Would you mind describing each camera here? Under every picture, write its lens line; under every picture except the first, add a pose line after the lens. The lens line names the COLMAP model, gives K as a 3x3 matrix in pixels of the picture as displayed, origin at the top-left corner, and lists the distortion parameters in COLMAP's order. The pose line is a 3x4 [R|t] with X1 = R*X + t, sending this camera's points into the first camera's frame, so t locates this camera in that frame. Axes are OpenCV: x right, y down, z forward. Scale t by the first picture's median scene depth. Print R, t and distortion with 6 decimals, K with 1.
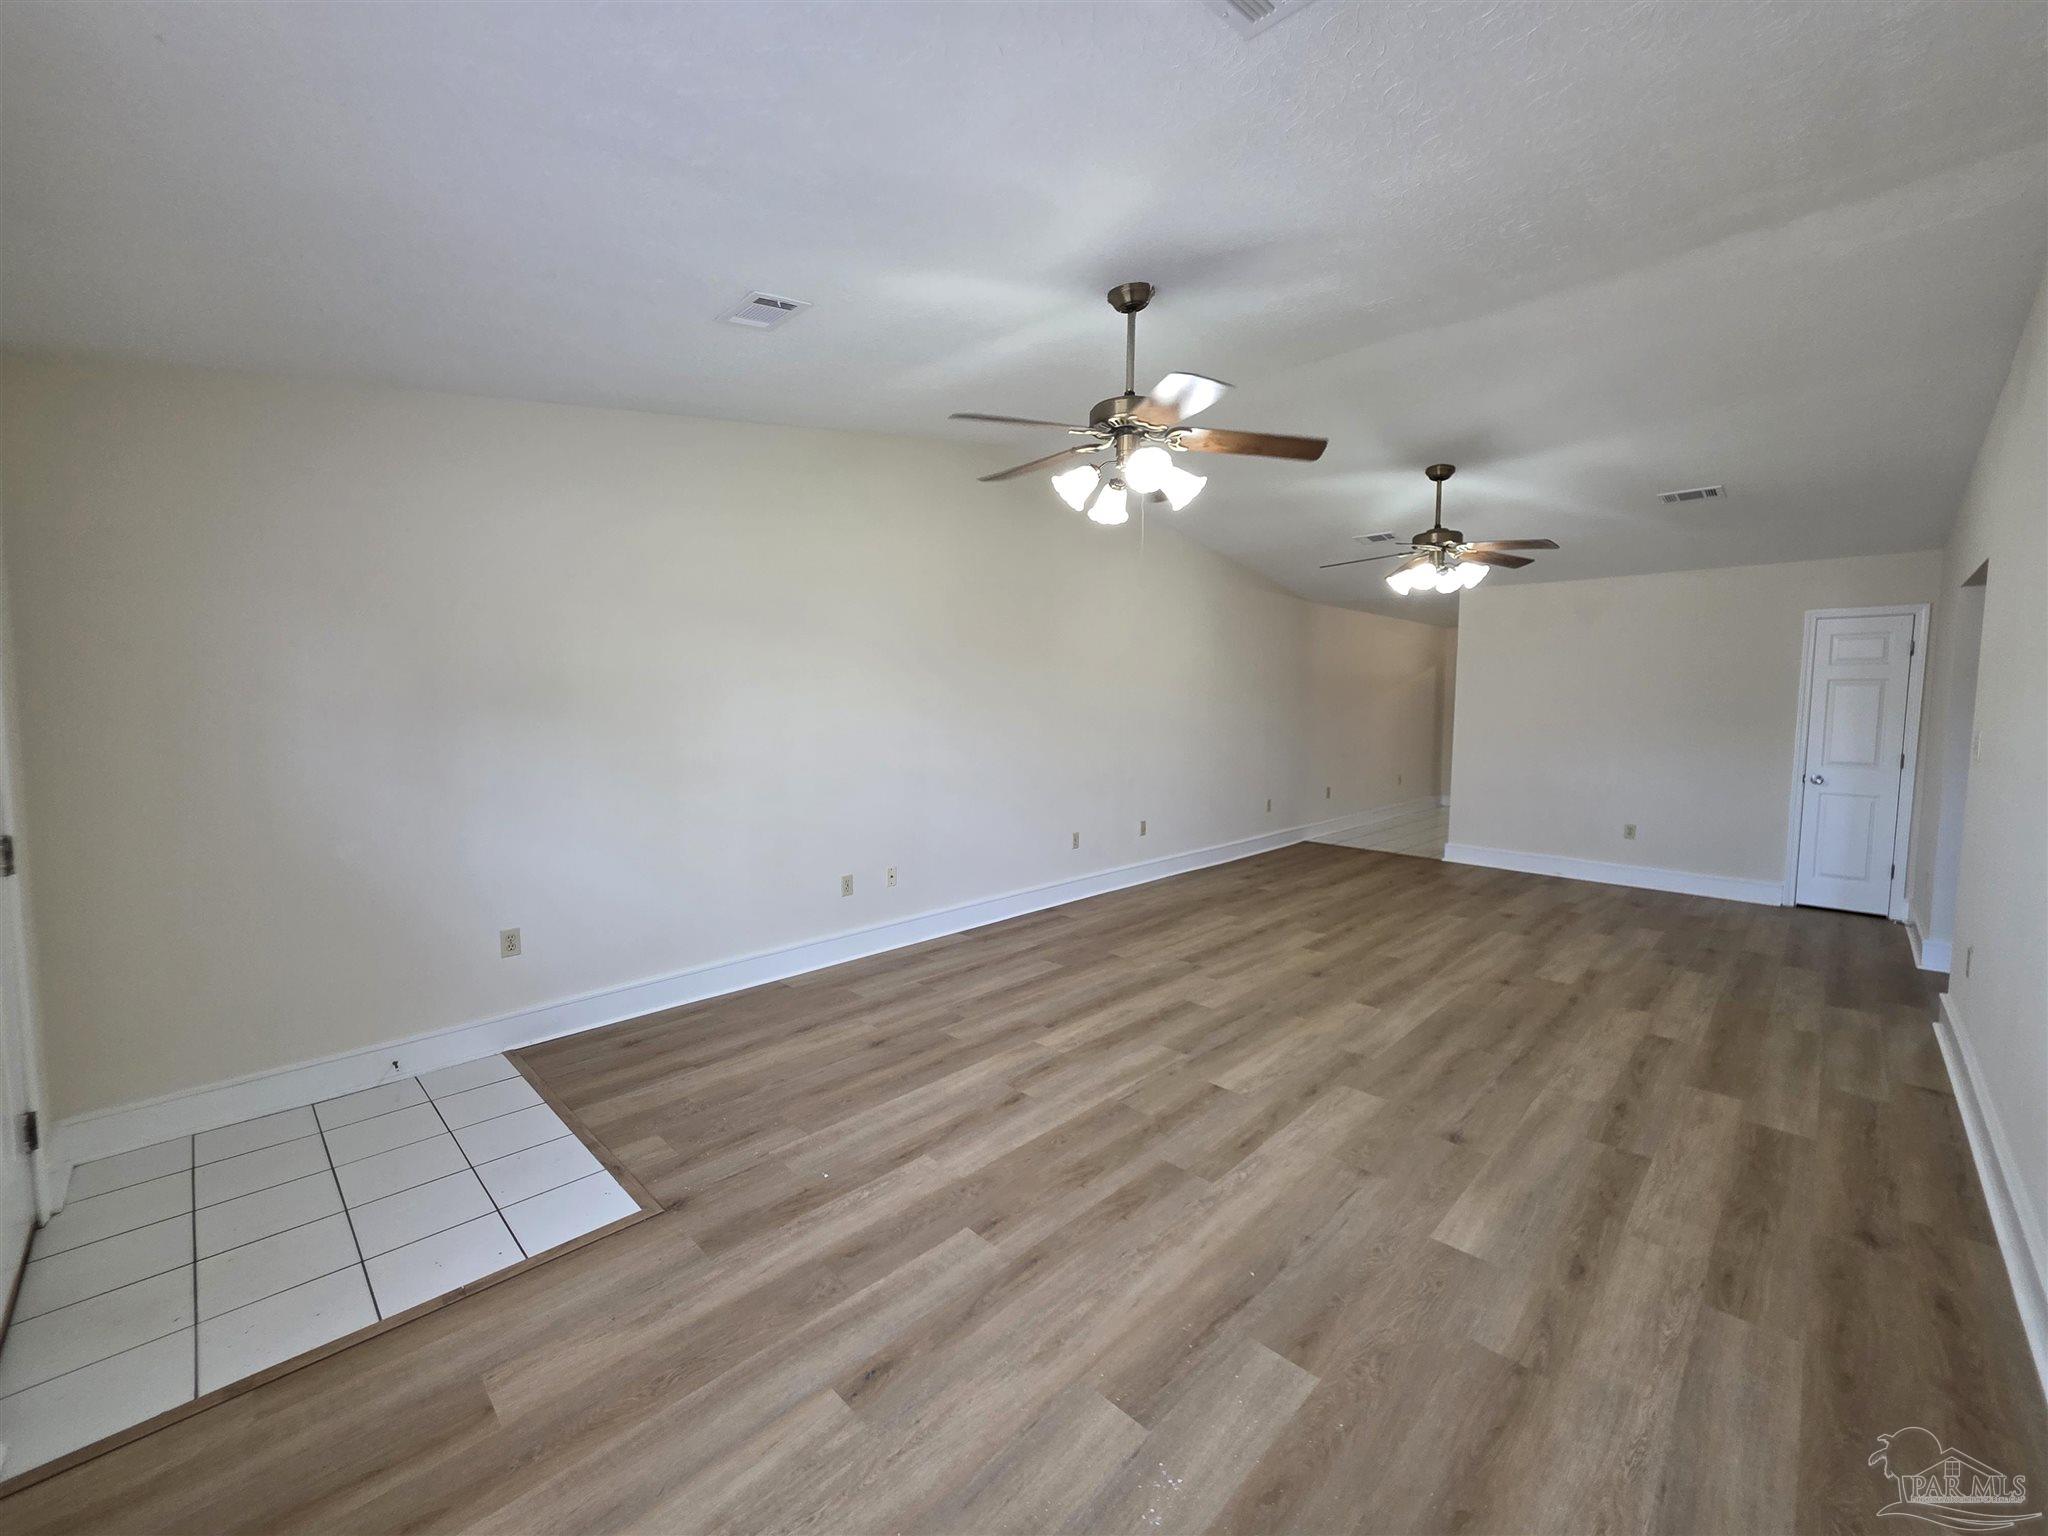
lens RADIAL K [[820.5, 0, 1020.5], [0, 820.5, 766.6], [0, 0, 1]] dist [0.002290, -0.000889]
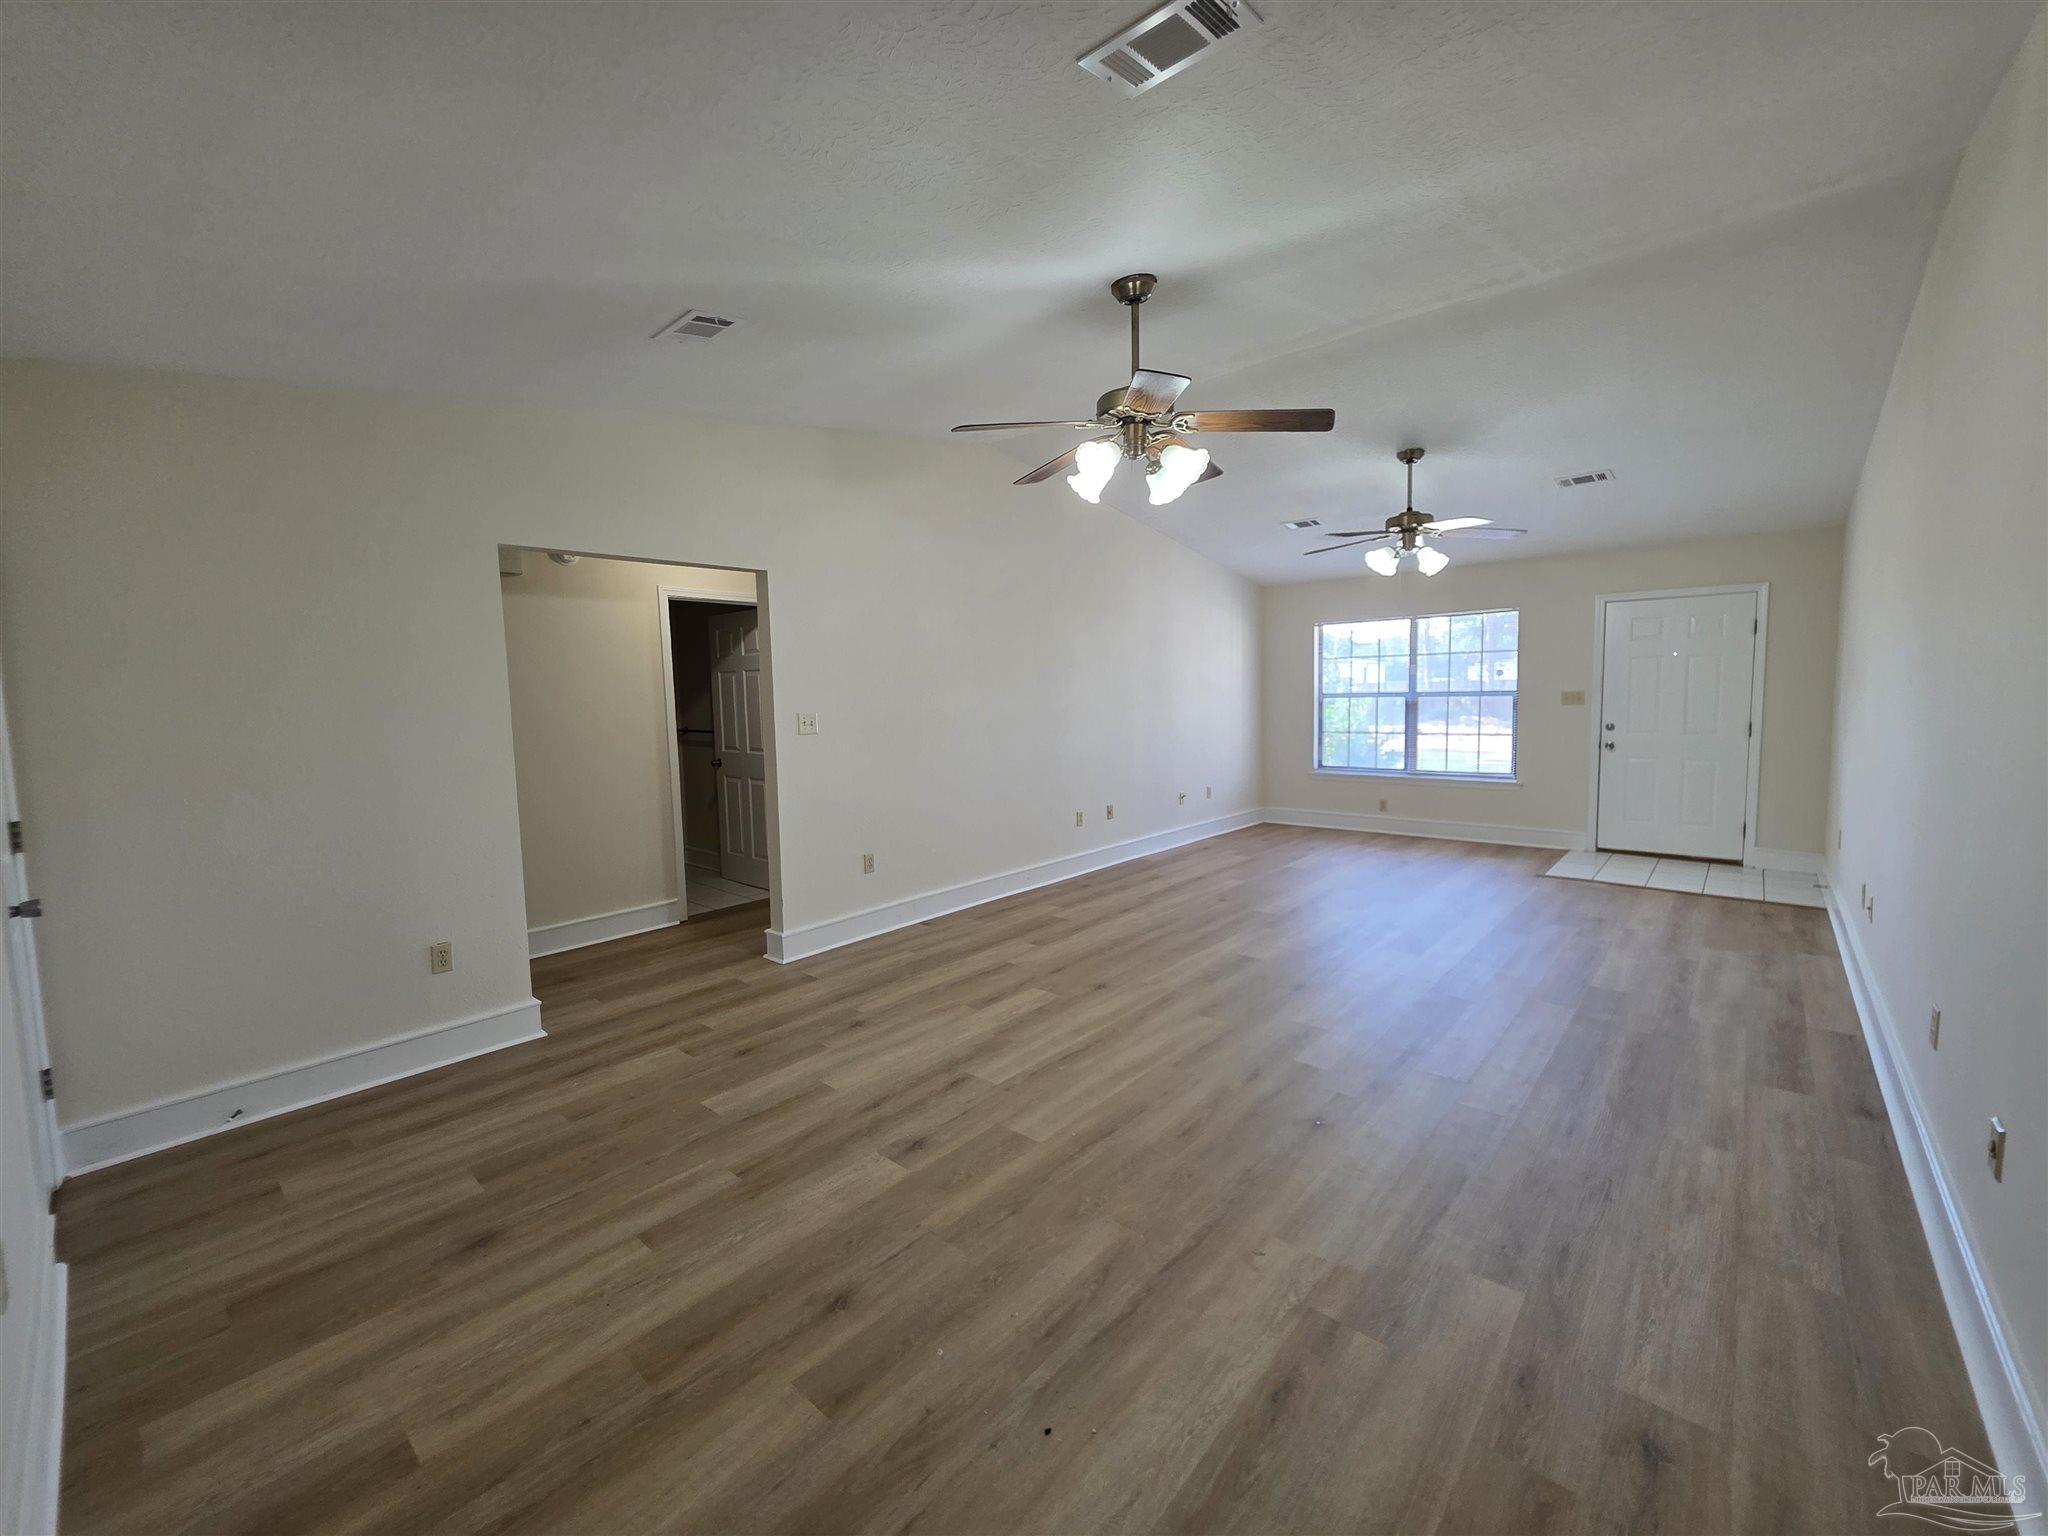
lens RADIAL K [[820.5, 0, 1016.7], [0, 820.5, 755.5], [0, 0, 1]] dist [0.002290, -0.000889]
pose [[-0.998543, 0.020602, -0.049871, 0.749886], [0.012342, 0.986943, 0.160599, -0.152009], [0.052529, 0.159750, -0.985759, 1.933867]]
